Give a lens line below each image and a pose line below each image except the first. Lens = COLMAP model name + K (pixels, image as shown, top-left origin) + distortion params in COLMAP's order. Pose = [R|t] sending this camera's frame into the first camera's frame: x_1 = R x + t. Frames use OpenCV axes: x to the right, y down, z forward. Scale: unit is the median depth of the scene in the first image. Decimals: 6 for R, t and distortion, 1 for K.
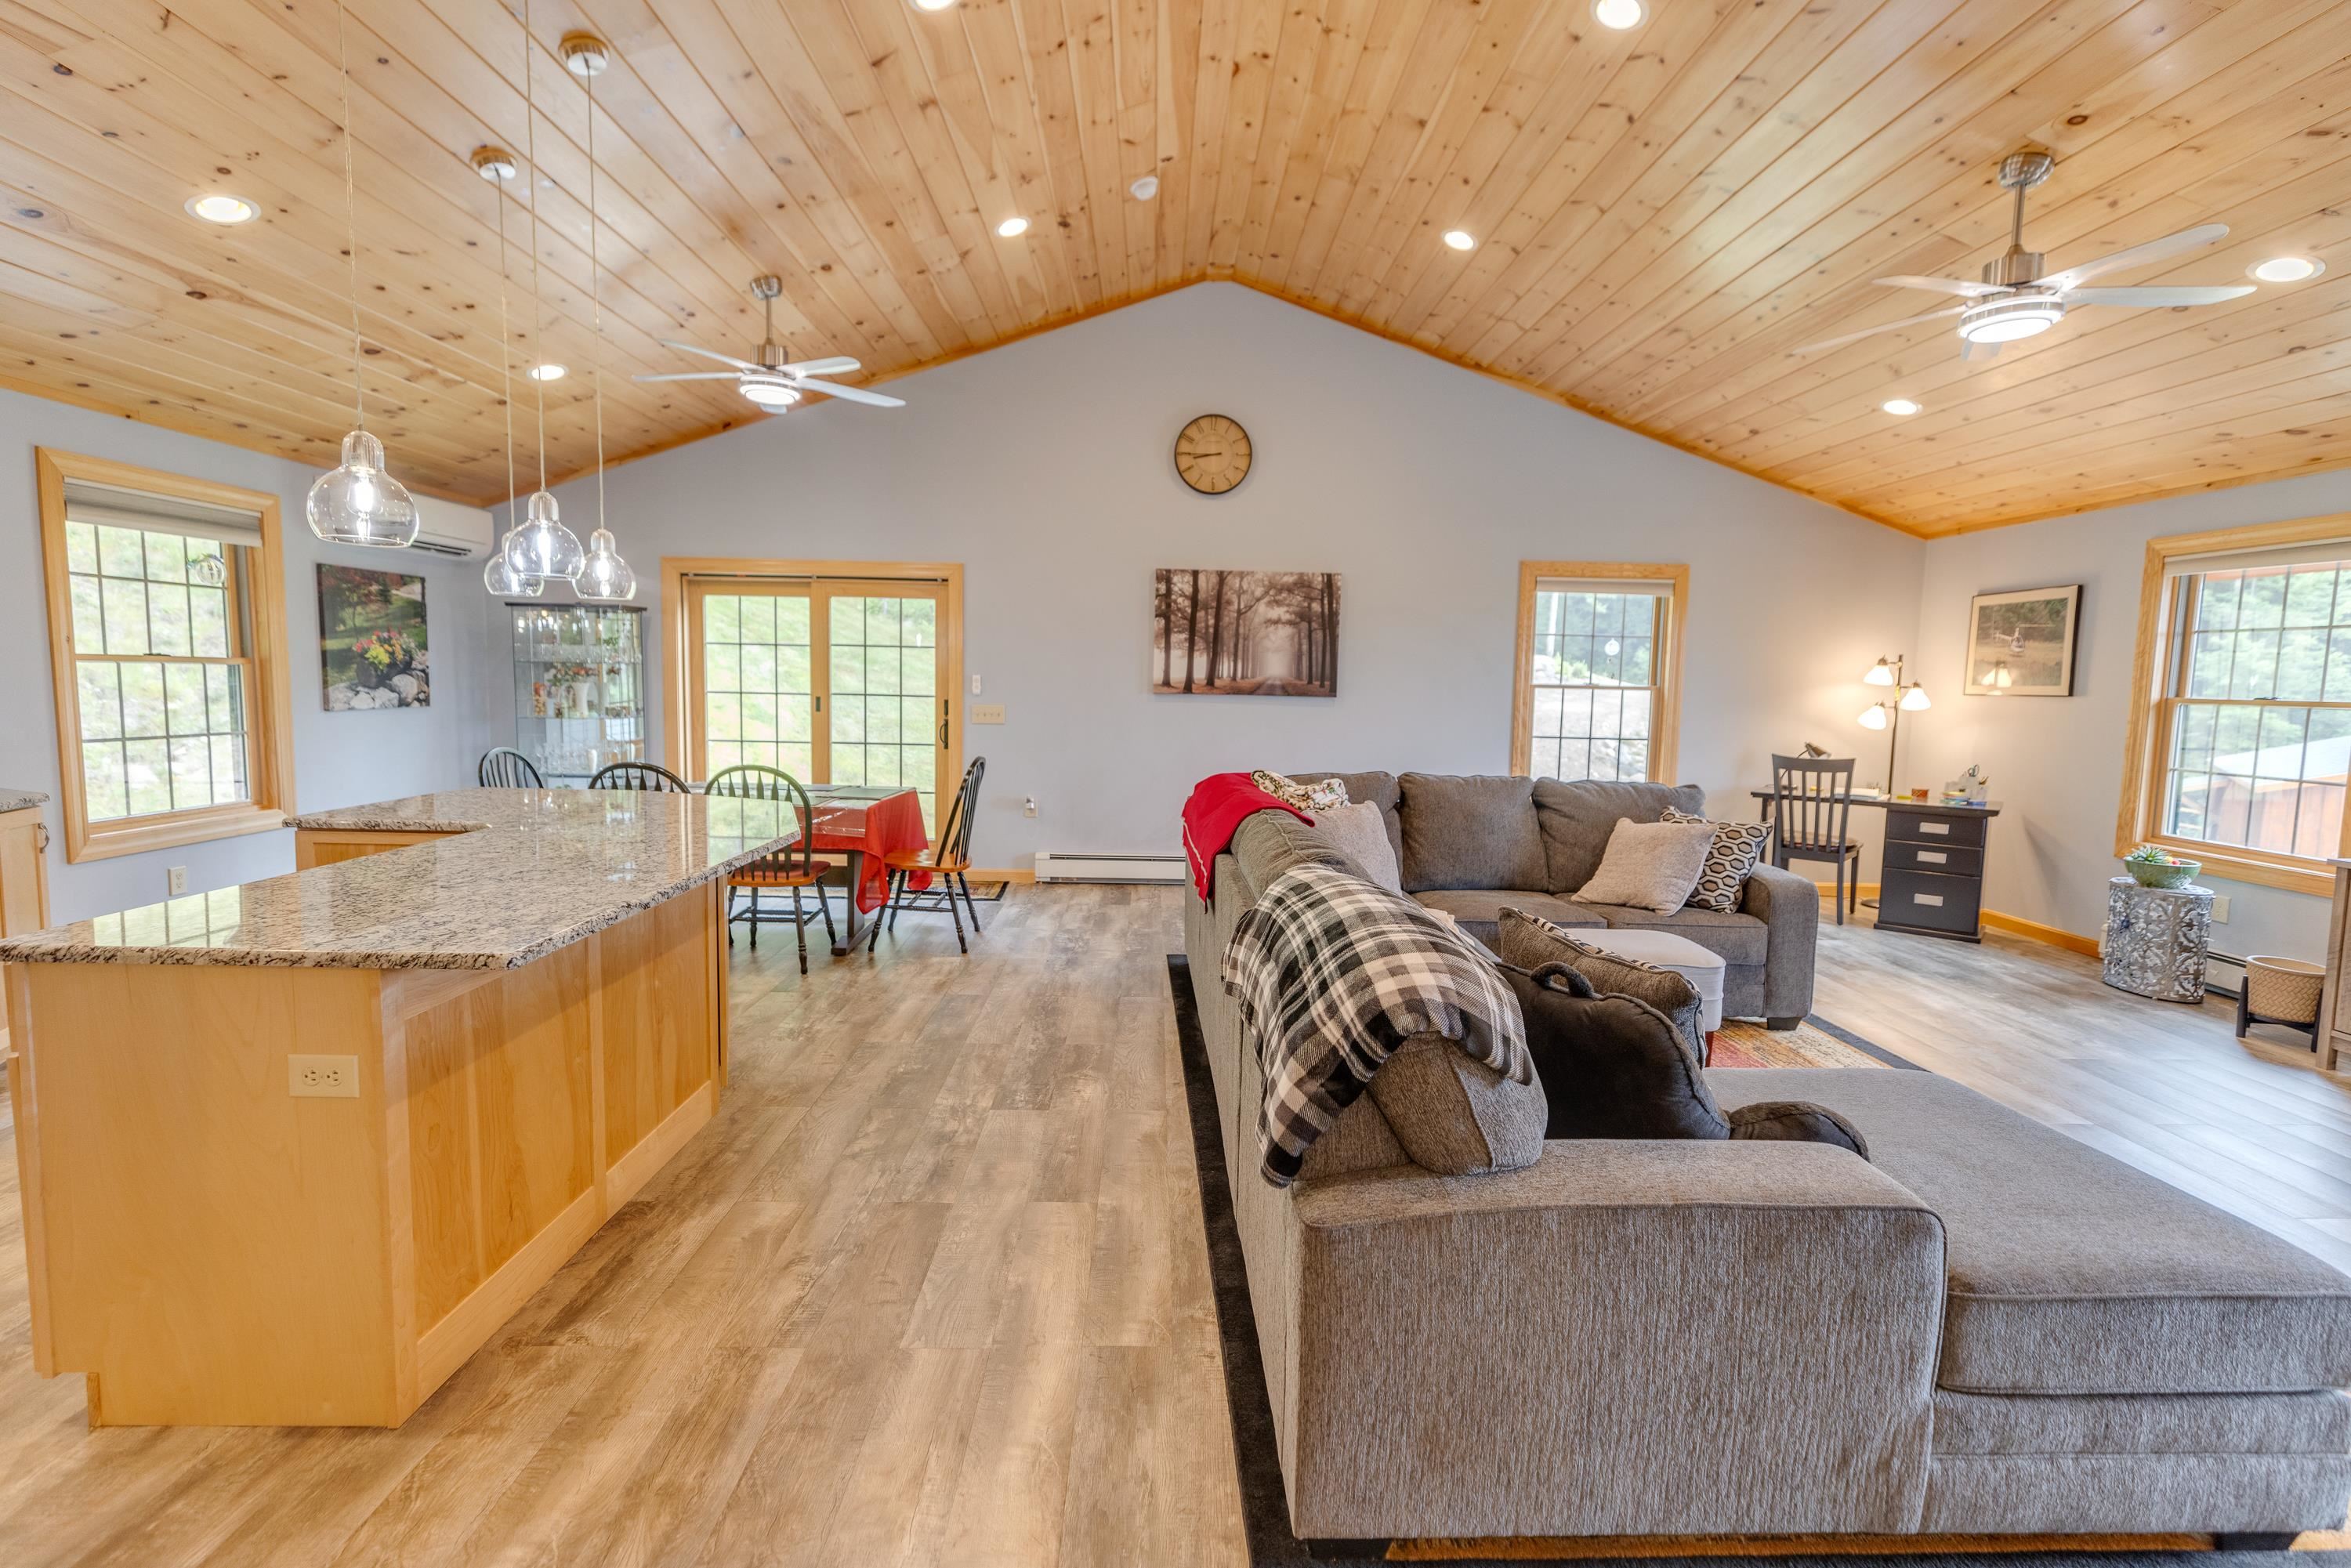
lens RADIAL K [[1100.6, 0, 1179.6], [0, 1100.6, 777.6], [0, 0, 1]] dist [0.003929, -0.000197]
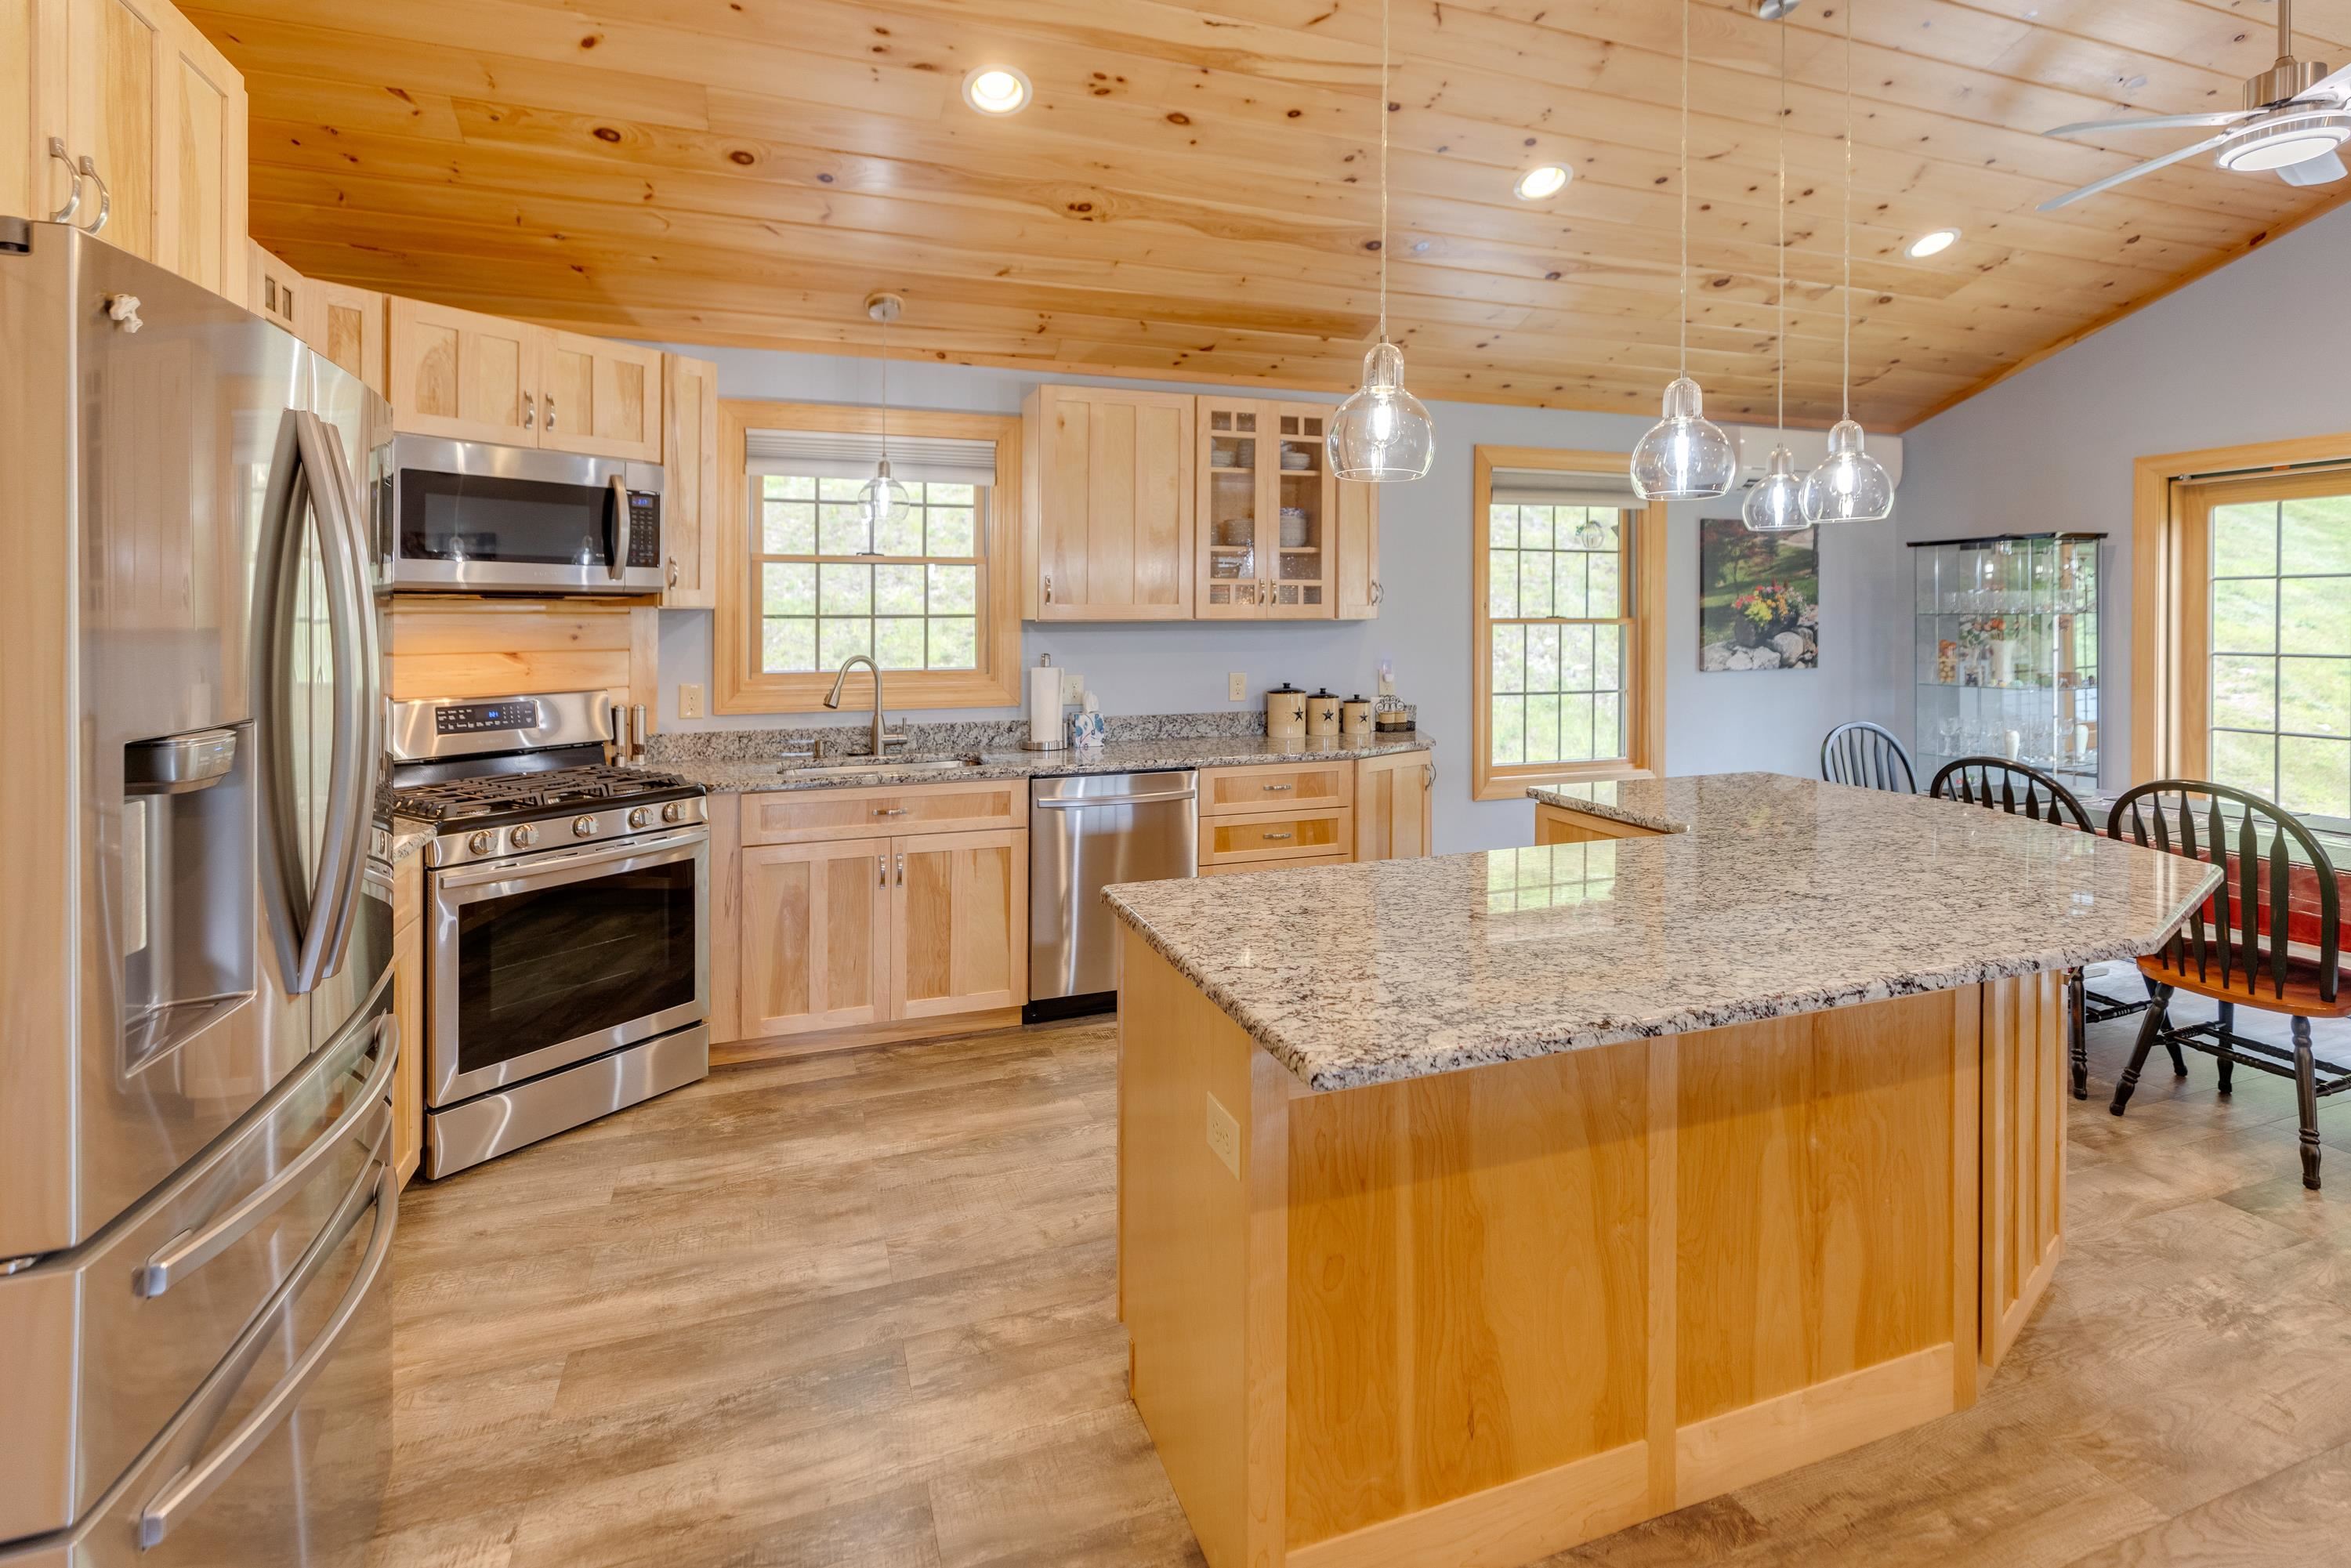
lens RADIAL K [[1100.6, 0, 1227.1], [0, 1100.6, 623.8], [0, 0, 1]] dist [0.003929, -0.000197]
pose [[0.322953, -0.016630, -0.946269, -0.002182], [-0.076564, 0.996109, -0.043636, -0.031168], [0.943313, 0.086542, 0.320424, 0.332737]]
